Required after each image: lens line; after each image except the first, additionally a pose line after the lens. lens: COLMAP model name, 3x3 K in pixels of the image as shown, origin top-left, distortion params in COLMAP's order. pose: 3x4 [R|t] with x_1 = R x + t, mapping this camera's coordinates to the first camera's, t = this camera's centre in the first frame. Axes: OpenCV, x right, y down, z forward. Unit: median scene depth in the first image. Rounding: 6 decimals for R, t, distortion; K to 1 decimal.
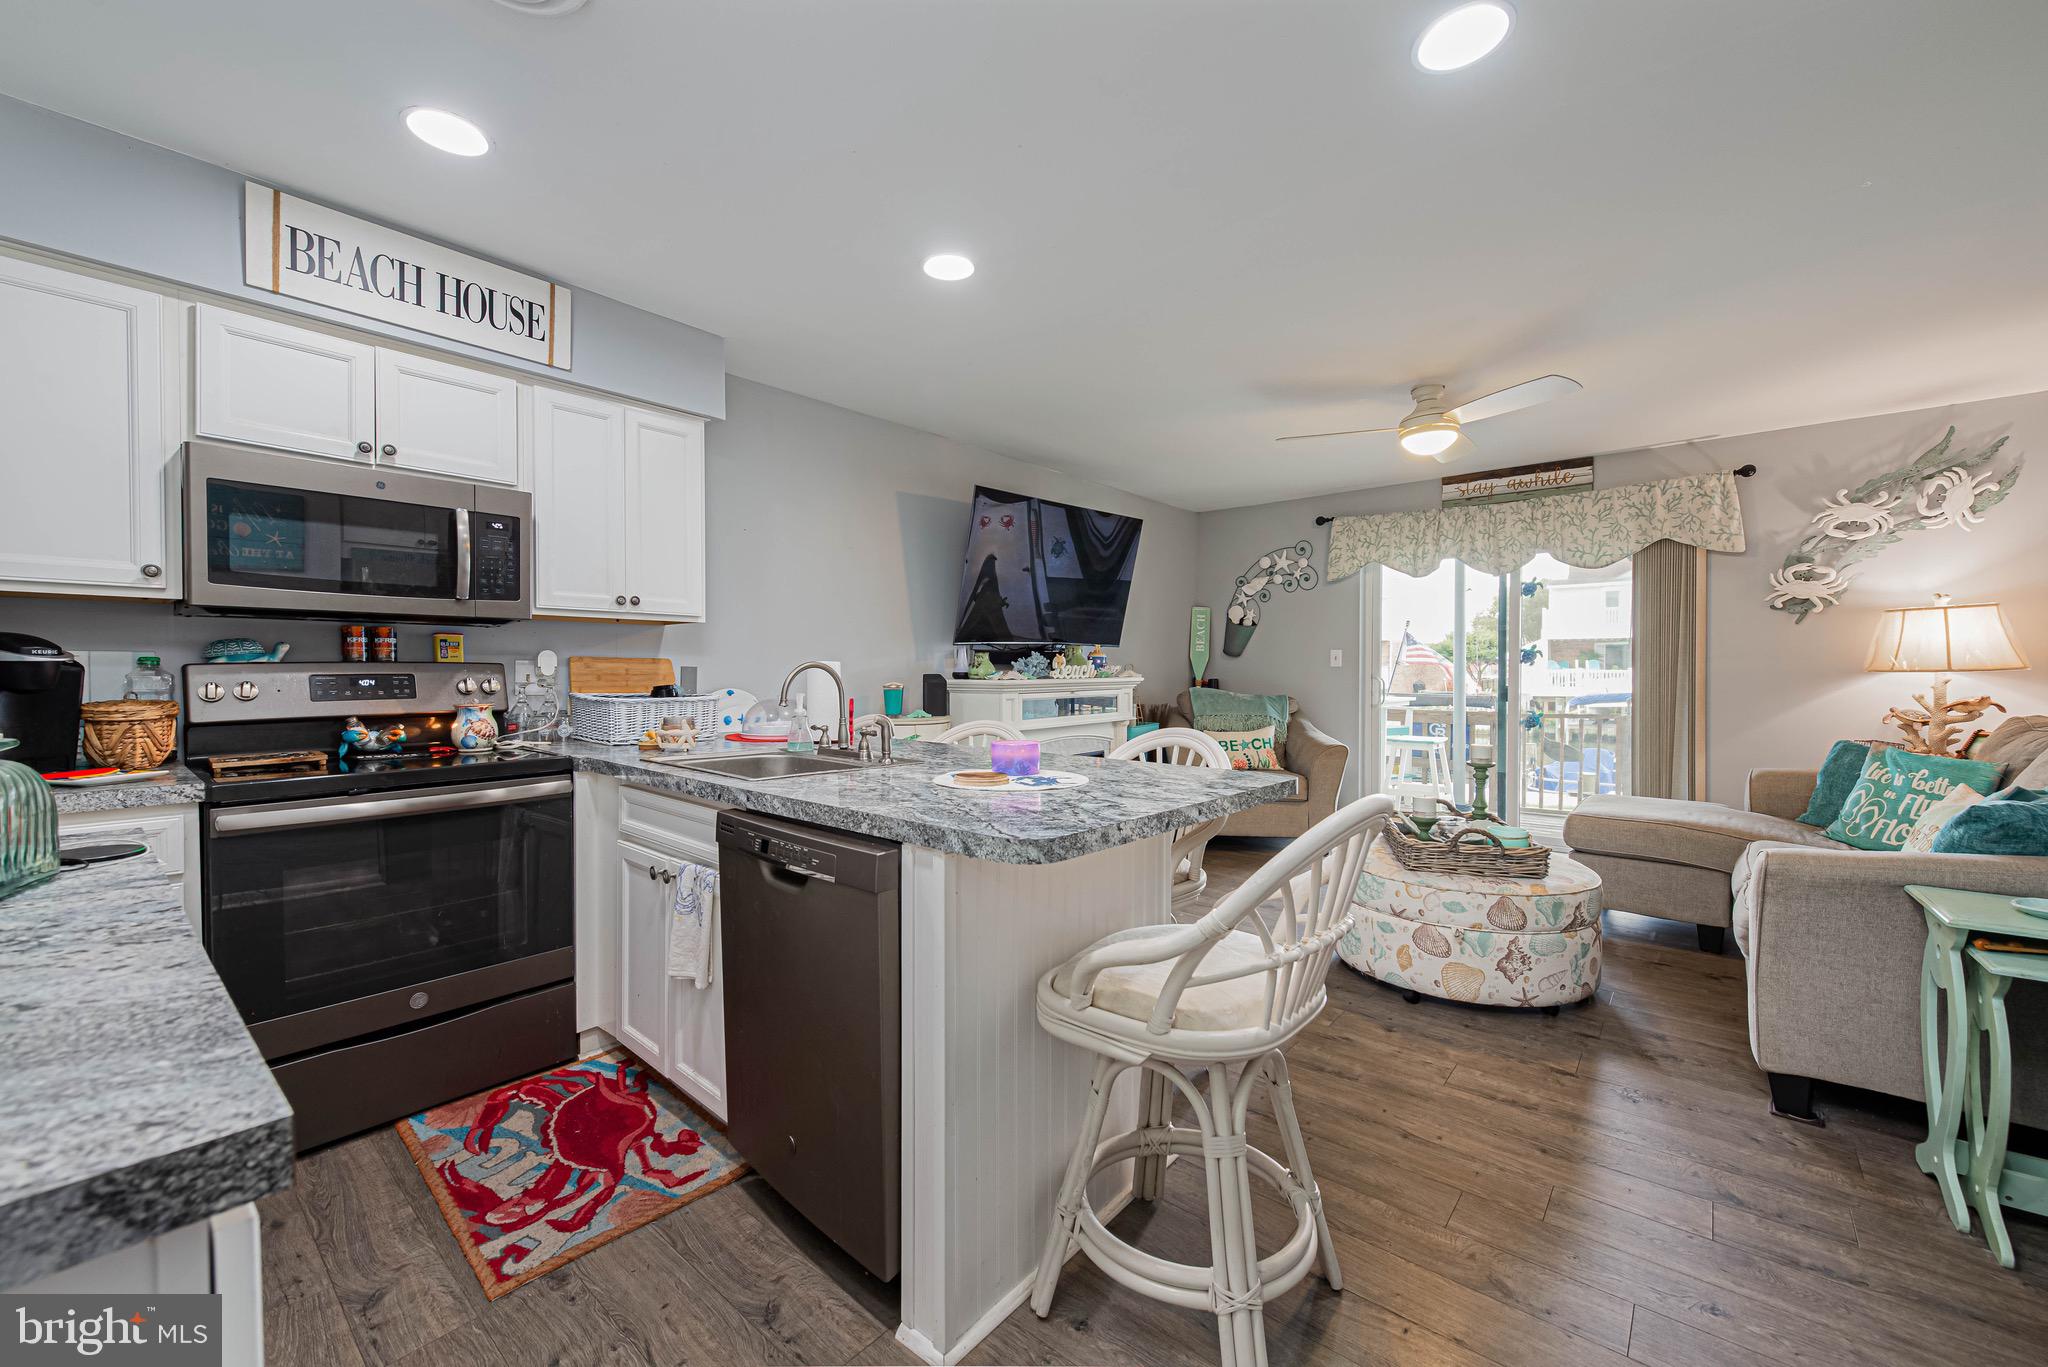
lens RADIAL K [[830.8, 0, 1039.5], [0, 830.8, 681.3], [0, 0, 1]] dist [0.013159, -0.005775]
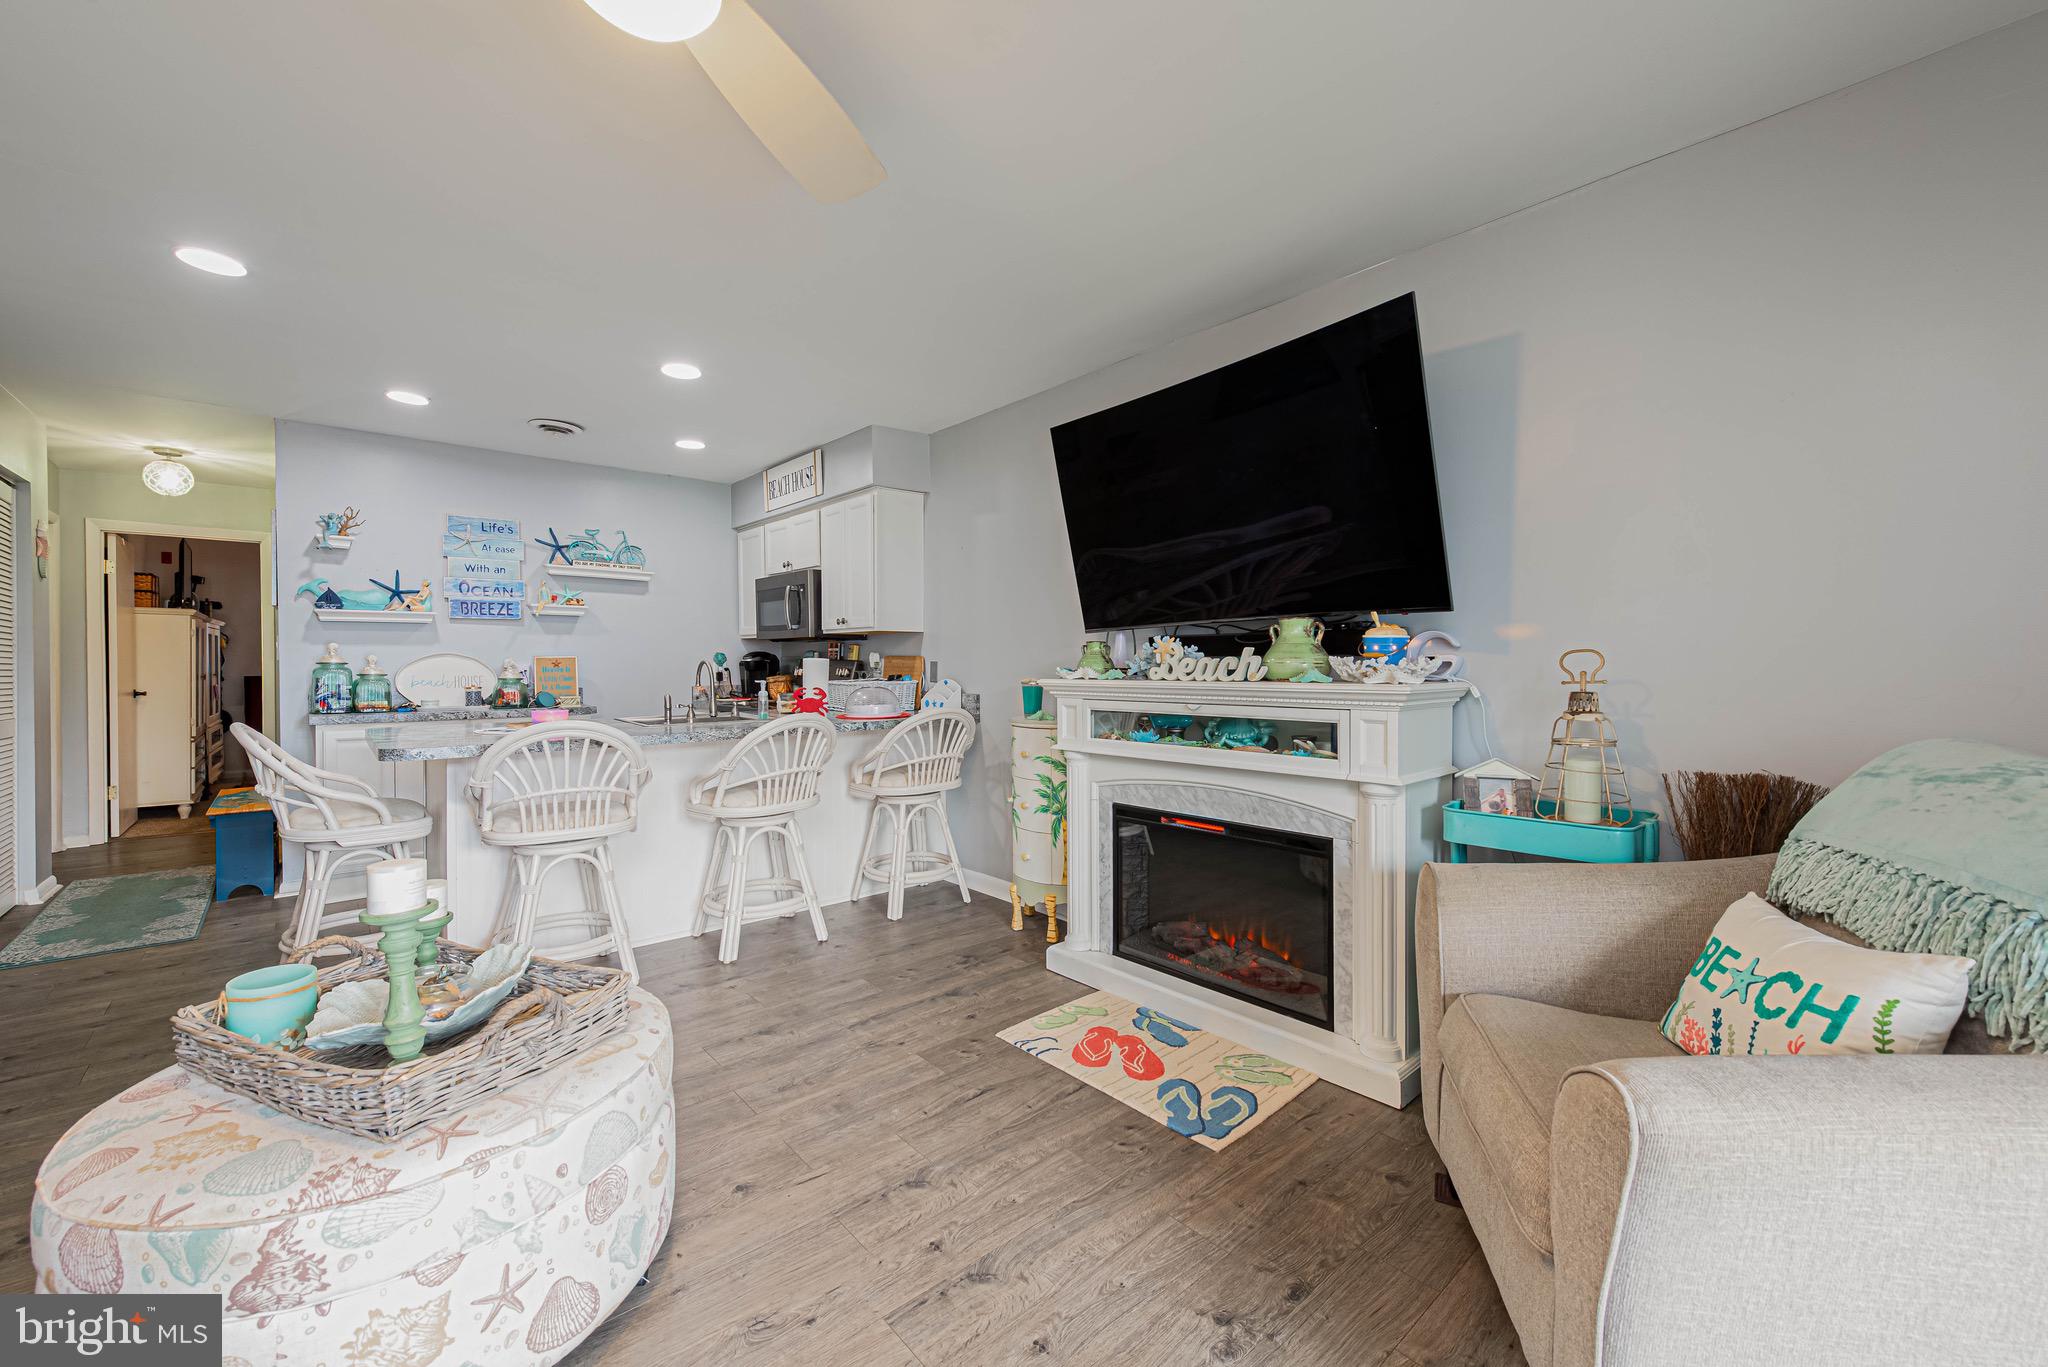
lens RADIAL K [[800.7, 0, 953.9], [0, 800.7, 673.3], [0, 0, 1]] dist [0.011630, -0.004249]
pose [[-0.209856, 0.015240, -0.977614, 1.161417], [-0.011673, 0.999768, 0.018091, -0.031756], [0.977663, 0.015208, -0.209629, 1.827315]]
